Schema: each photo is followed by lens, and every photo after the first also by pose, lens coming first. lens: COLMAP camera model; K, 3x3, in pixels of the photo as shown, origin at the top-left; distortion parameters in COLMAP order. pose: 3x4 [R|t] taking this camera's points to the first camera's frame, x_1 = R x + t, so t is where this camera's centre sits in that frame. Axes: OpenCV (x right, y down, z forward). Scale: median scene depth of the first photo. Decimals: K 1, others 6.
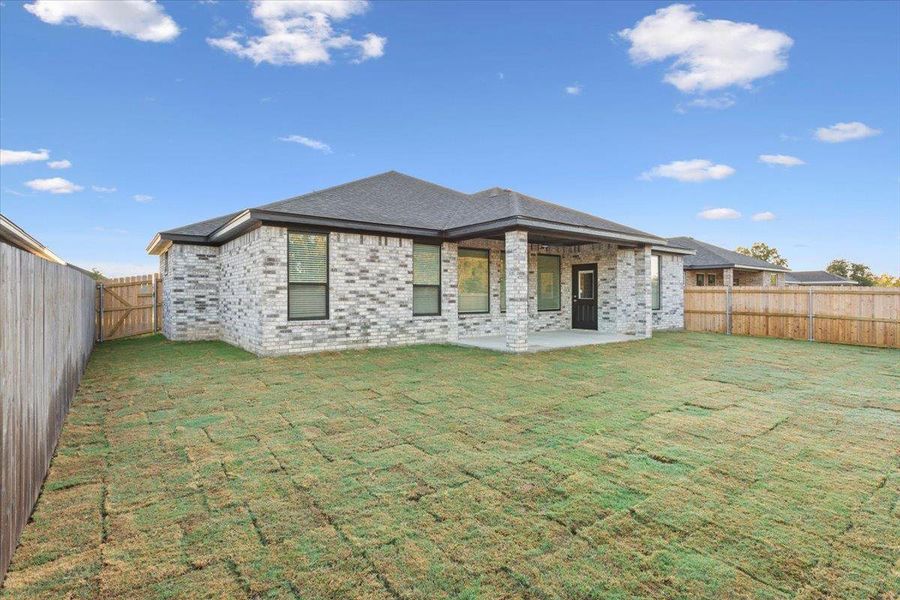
lens RADIAL K [[448.4, 0, 444.8], [0, 448.4, 296.5], [0, 0, 1]] dist [0.002134, 0.001587]
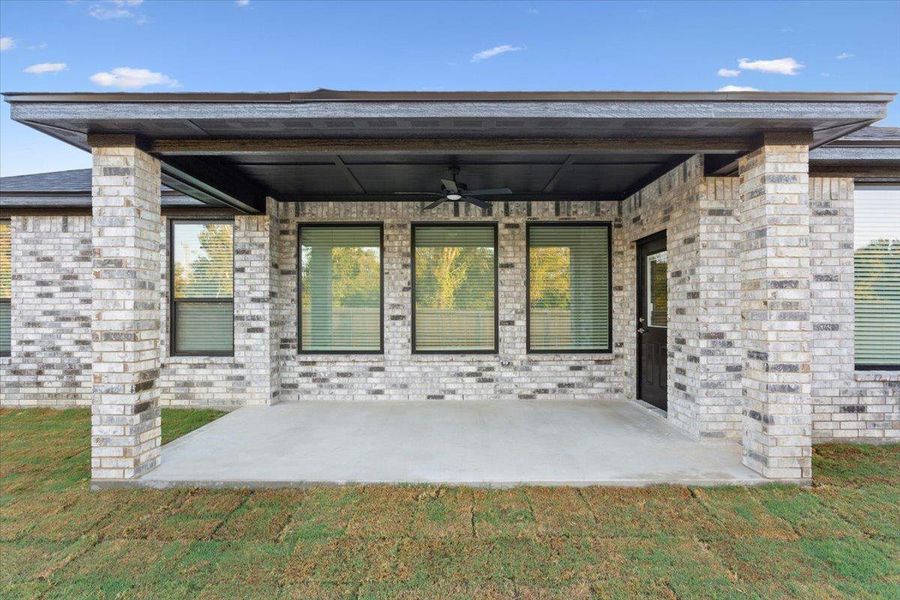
lens RADIAL K [[448.4, 0, 449.2], [0, 448.4, 308.8], [0, 0, 1]] dist [0.002134, 0.001587]
pose [[0.789600, -0.001467, -0.613620, 0.521945], [-0.000031, 0.999997, -0.002431, -0.012182], [0.613622, 0.001938, 0.789598, 0.755040]]
